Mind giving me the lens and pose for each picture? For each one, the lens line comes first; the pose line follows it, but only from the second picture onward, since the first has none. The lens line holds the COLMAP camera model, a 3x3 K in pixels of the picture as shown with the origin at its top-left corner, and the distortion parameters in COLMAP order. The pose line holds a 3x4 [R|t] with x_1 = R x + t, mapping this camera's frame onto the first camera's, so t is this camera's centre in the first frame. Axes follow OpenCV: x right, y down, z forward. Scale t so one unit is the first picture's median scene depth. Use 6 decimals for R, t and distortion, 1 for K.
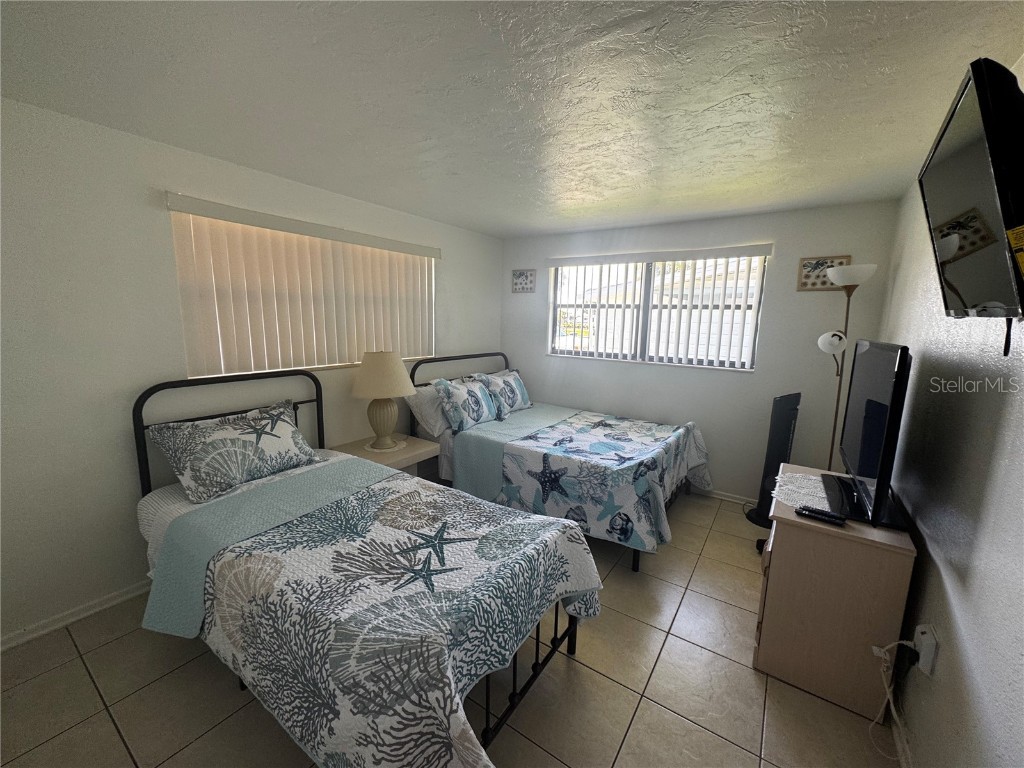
lens RADIAL K [[408.4, 0, 512.0], [0, 408.4, 384.0], [0, 0, 1]] dist [-0.005361, 0.000383]
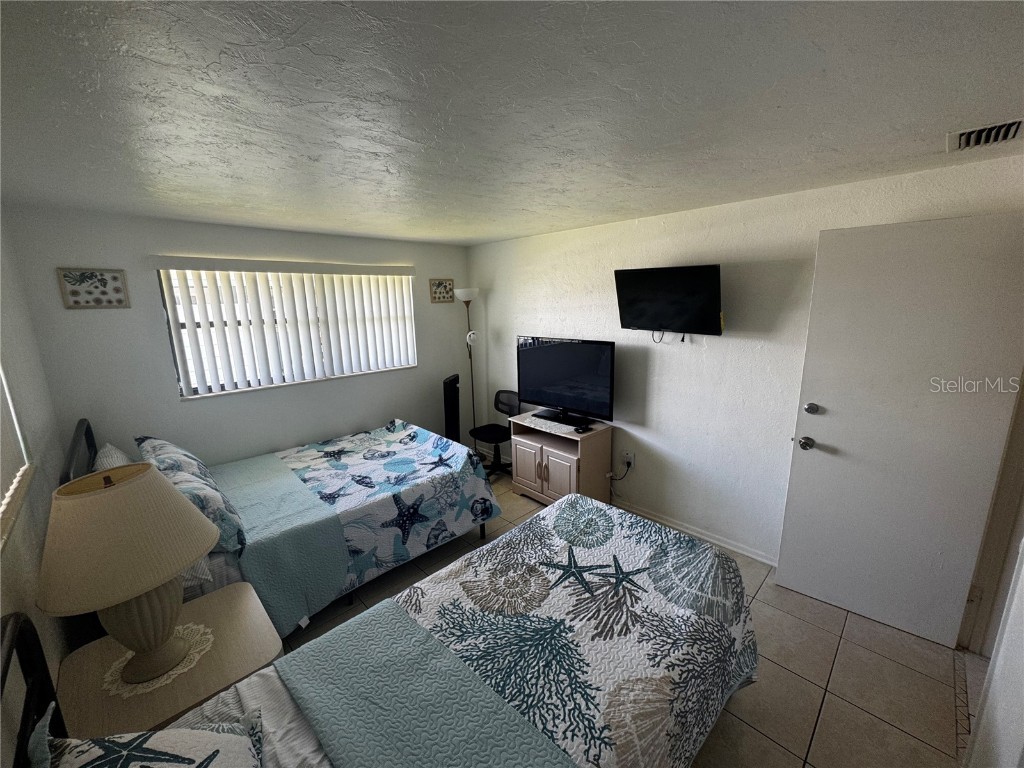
lens RADIAL K [[408.4, 0, 512.0], [0, 408.4, 384.0], [0, 0, 1]] dist [-0.005361, 0.000383]
pose [[0.198363, -0.227231, 0.953425, -0.697678], [0.180506, 0.964585, 0.192336, -0.202601], [-0.963364, 0.133947, 0.232354, 0.509446]]
